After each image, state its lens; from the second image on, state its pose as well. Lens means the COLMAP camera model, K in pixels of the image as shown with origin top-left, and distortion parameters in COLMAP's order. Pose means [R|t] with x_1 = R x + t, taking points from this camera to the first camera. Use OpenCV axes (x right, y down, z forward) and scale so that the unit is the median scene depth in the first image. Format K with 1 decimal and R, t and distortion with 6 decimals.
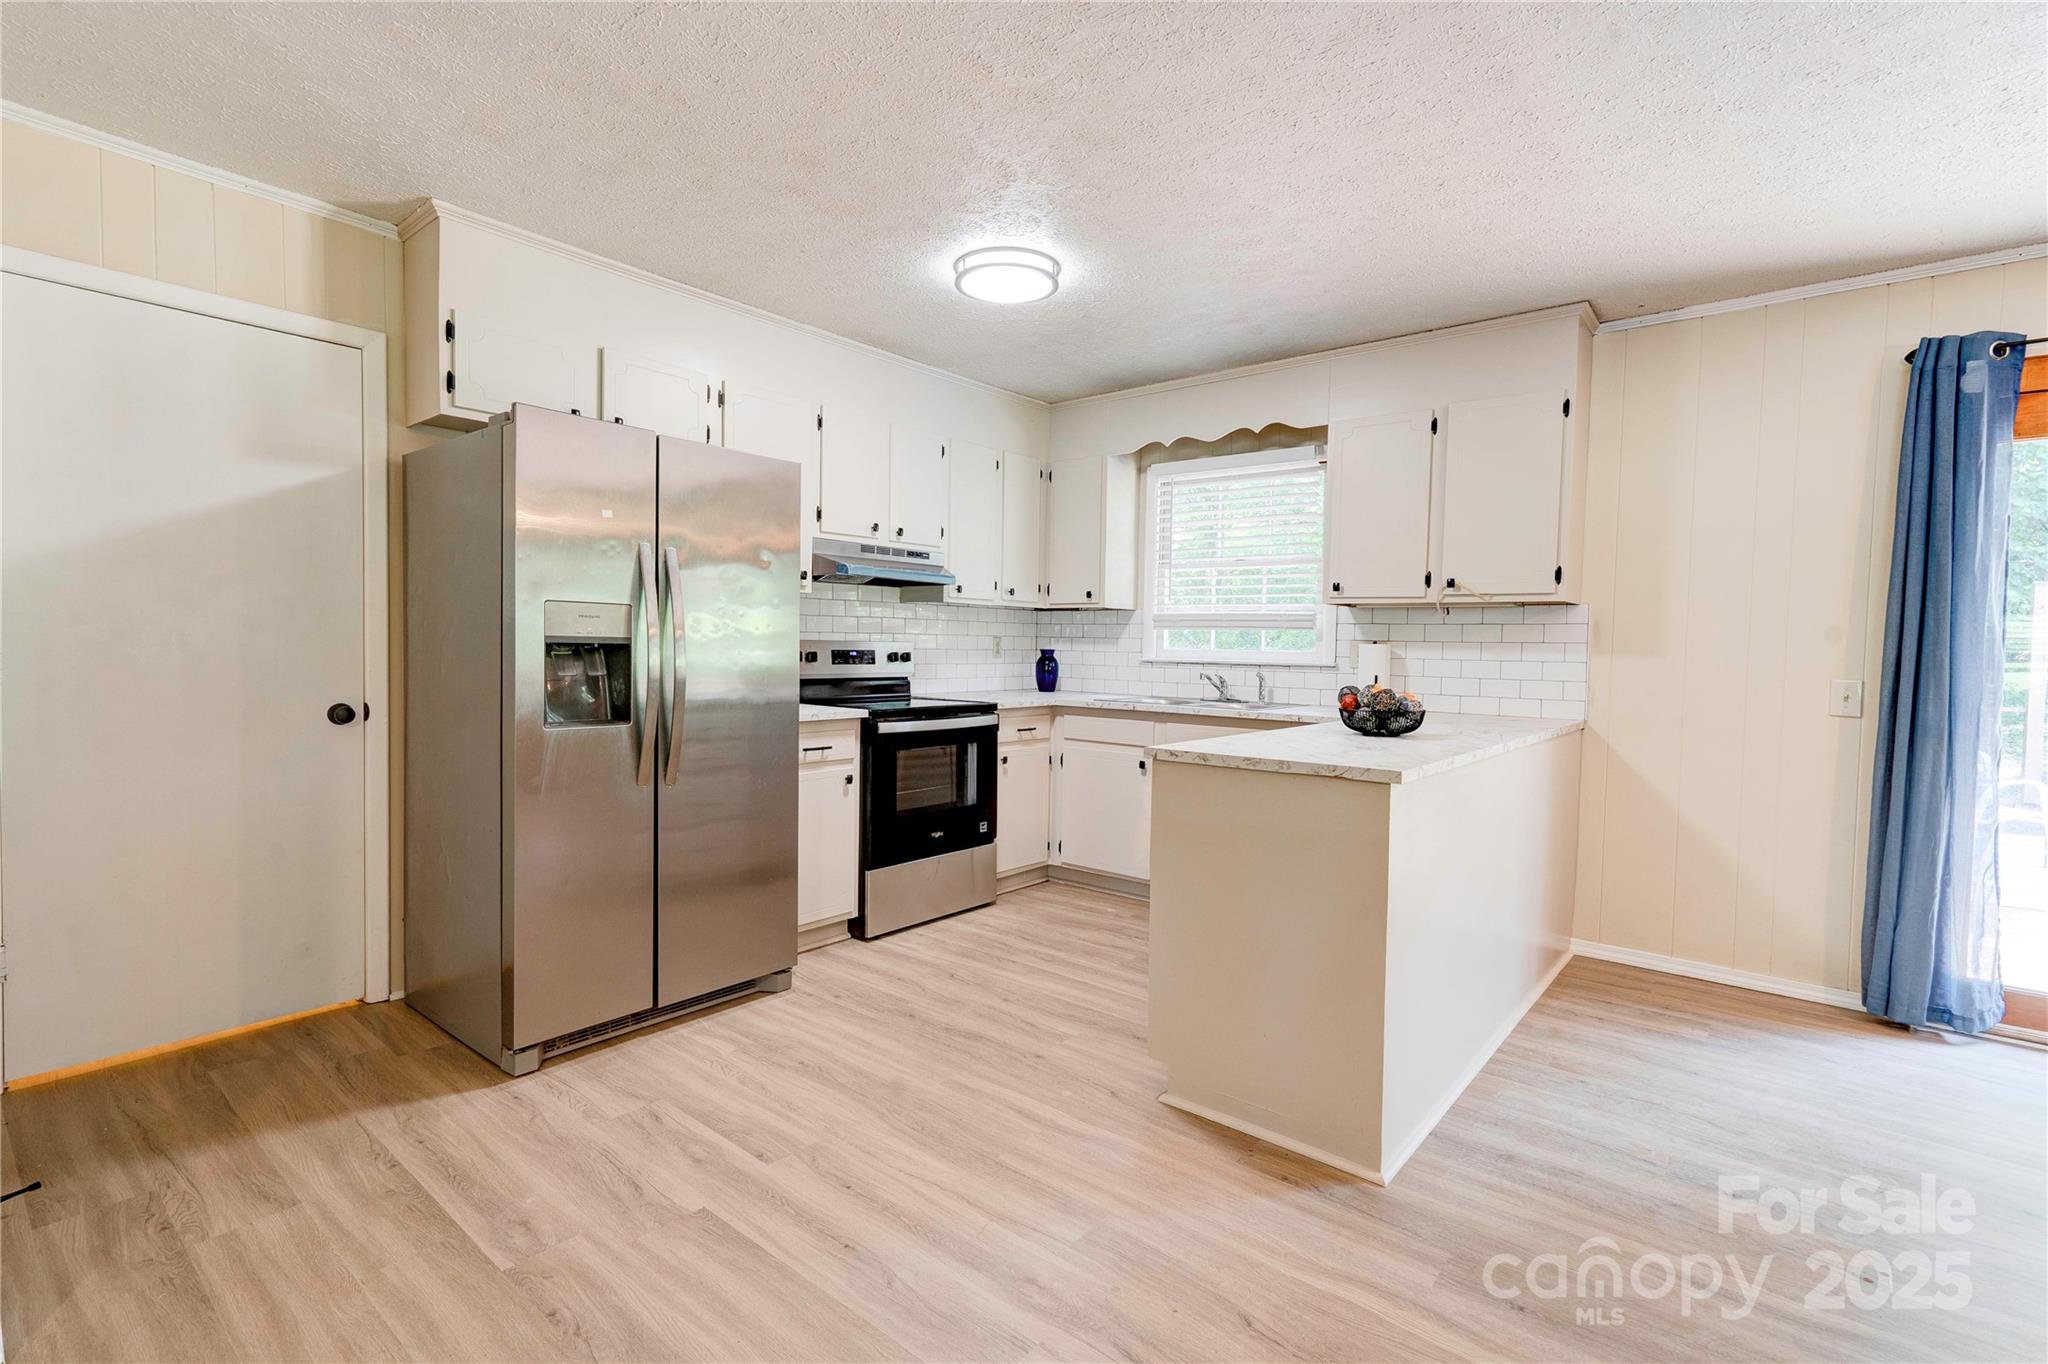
lens RADIAL K [[942.1, 0, 1008.9], [0, 942.1, 681.3], [0, 0, 1]] dist [-0.001559, 0.008027]
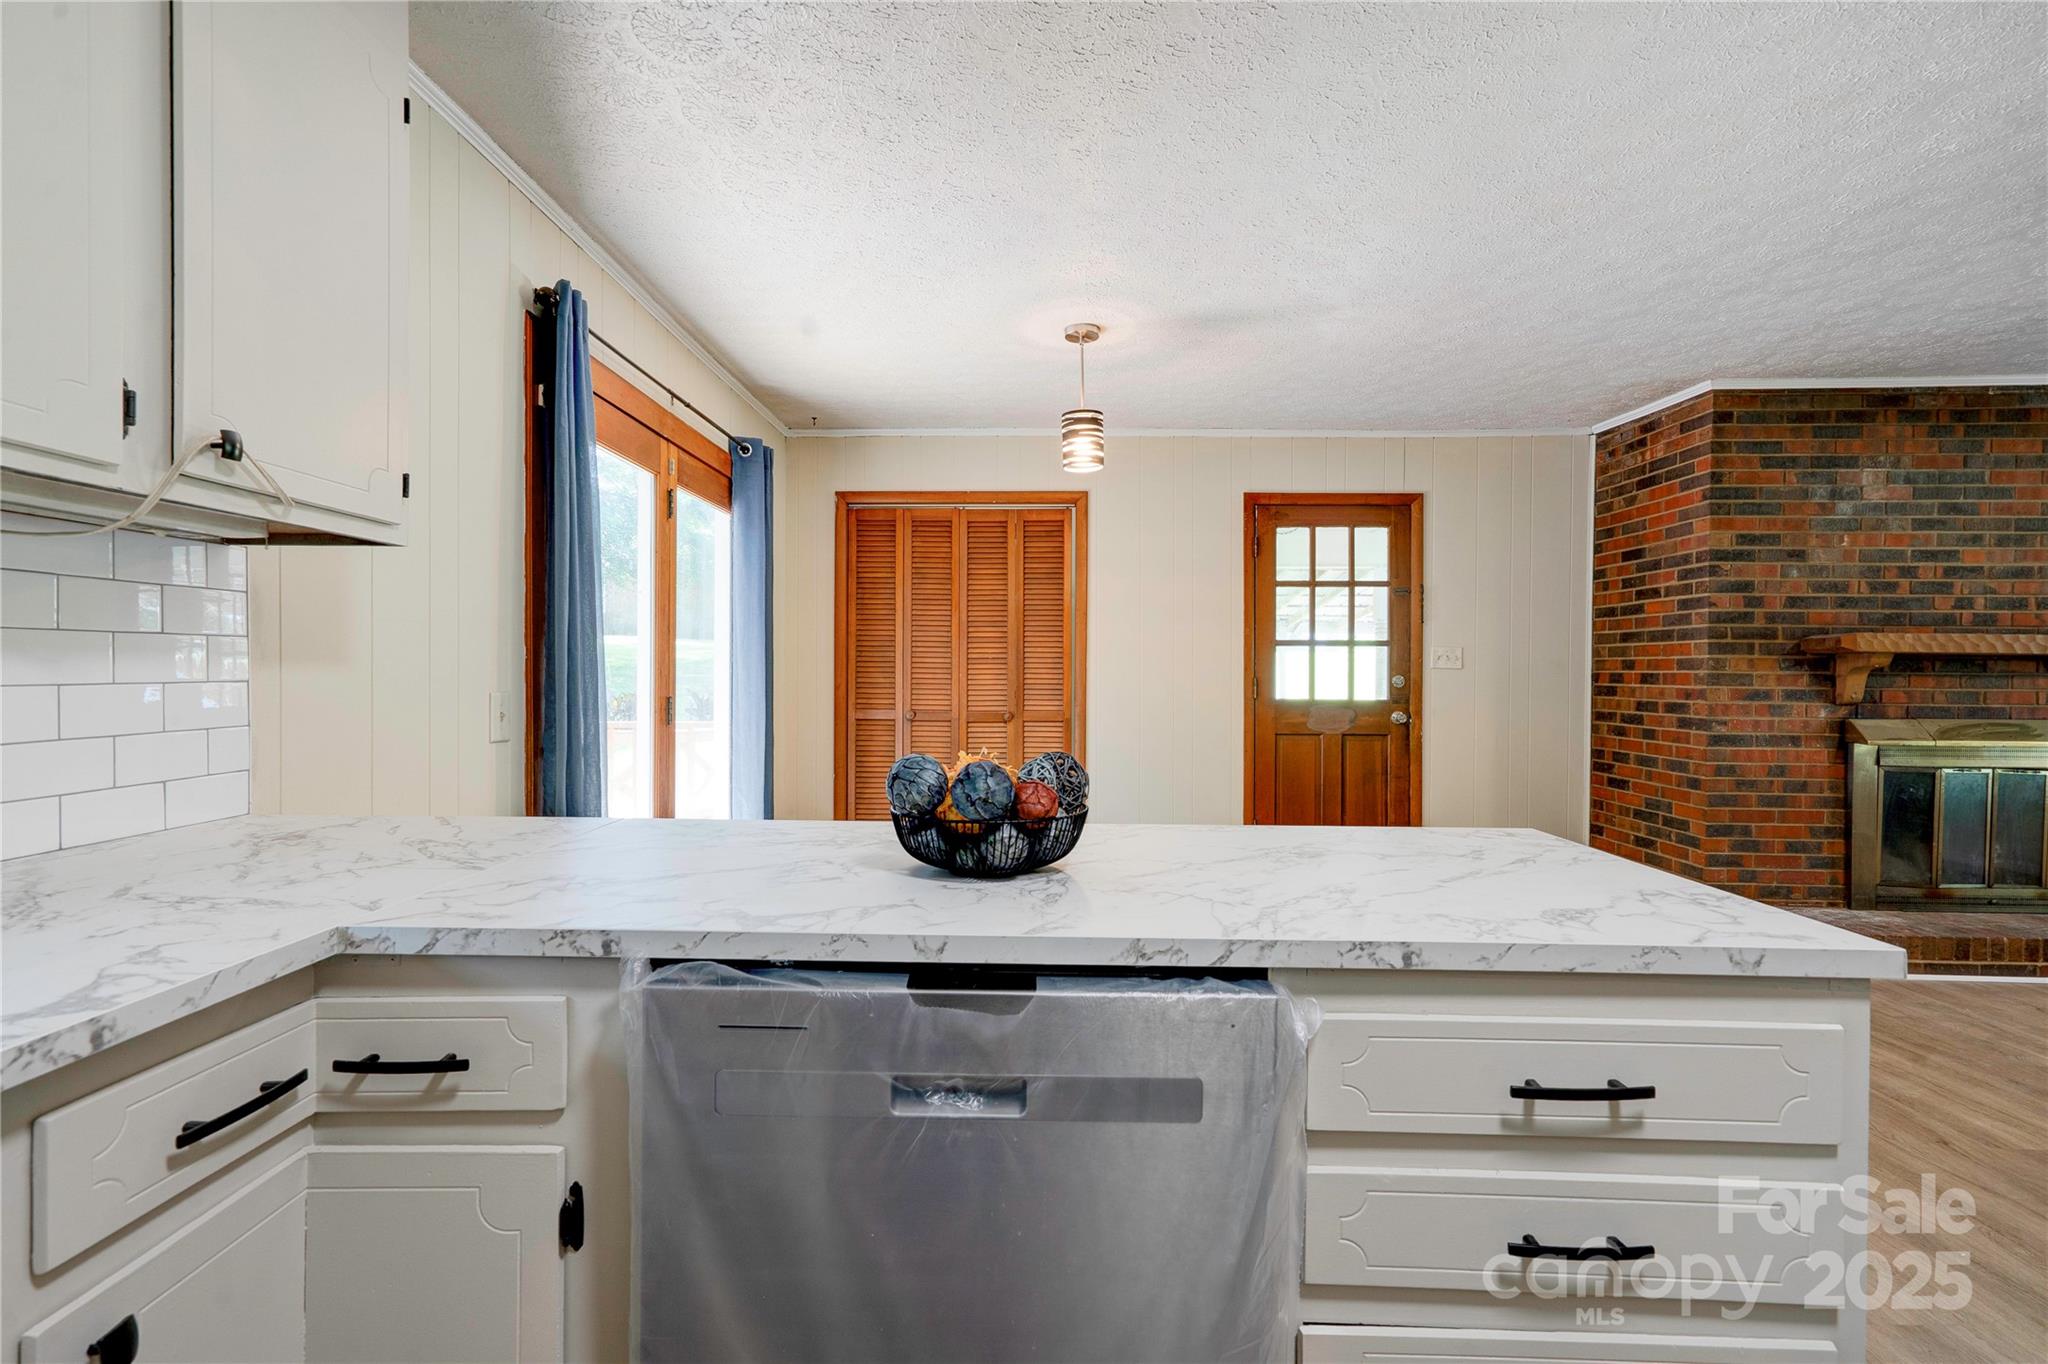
lens RADIAL K [[929.5, 0, 1009.9], [0, 929.5, 673.5], [0, 0, 1]] dist [0.014072, 0.000493]
pose [[-0.632552, -0.028197, 0.774004, 0.053042], [0.012187, 0.998851, 0.046348, -0.038790], [-0.774422, 0.038751, -0.631482, 0.993009]]
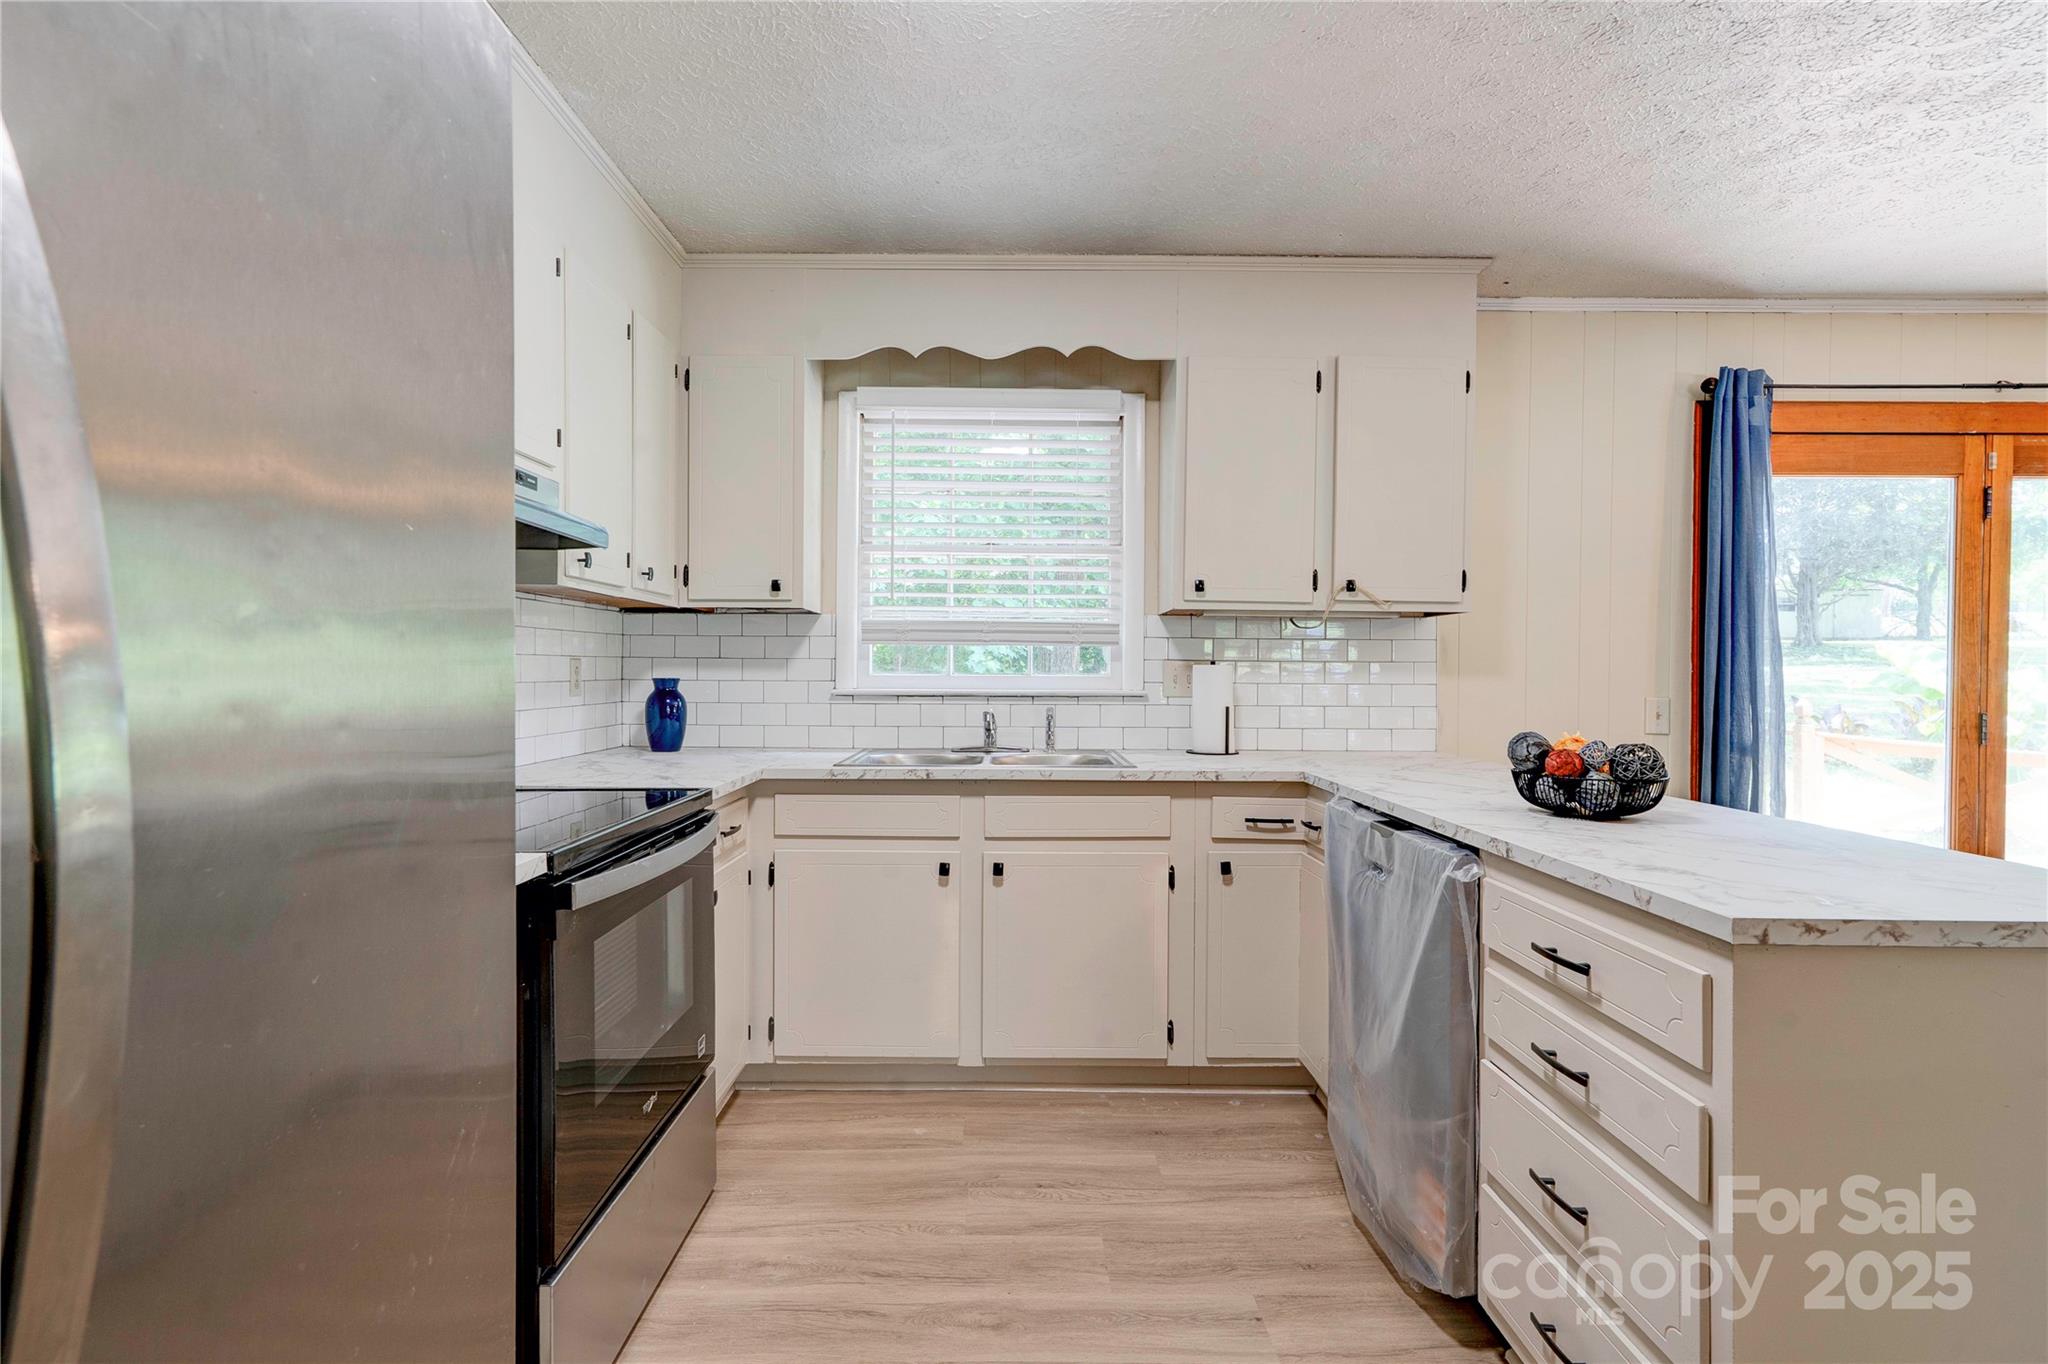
lens RADIAL K [[942.1, 0, 1008.9], [0, 942.1, 681.3], [0, 0, 1]] dist [-0.001559, 0.008027]
pose [[0.758760, -0.020604, 0.651044, -0.249959], [0.033253, 0.999422, -0.007126, -0.029487], [-0.650521, 0.027056, 0.759006, 0.592063]]
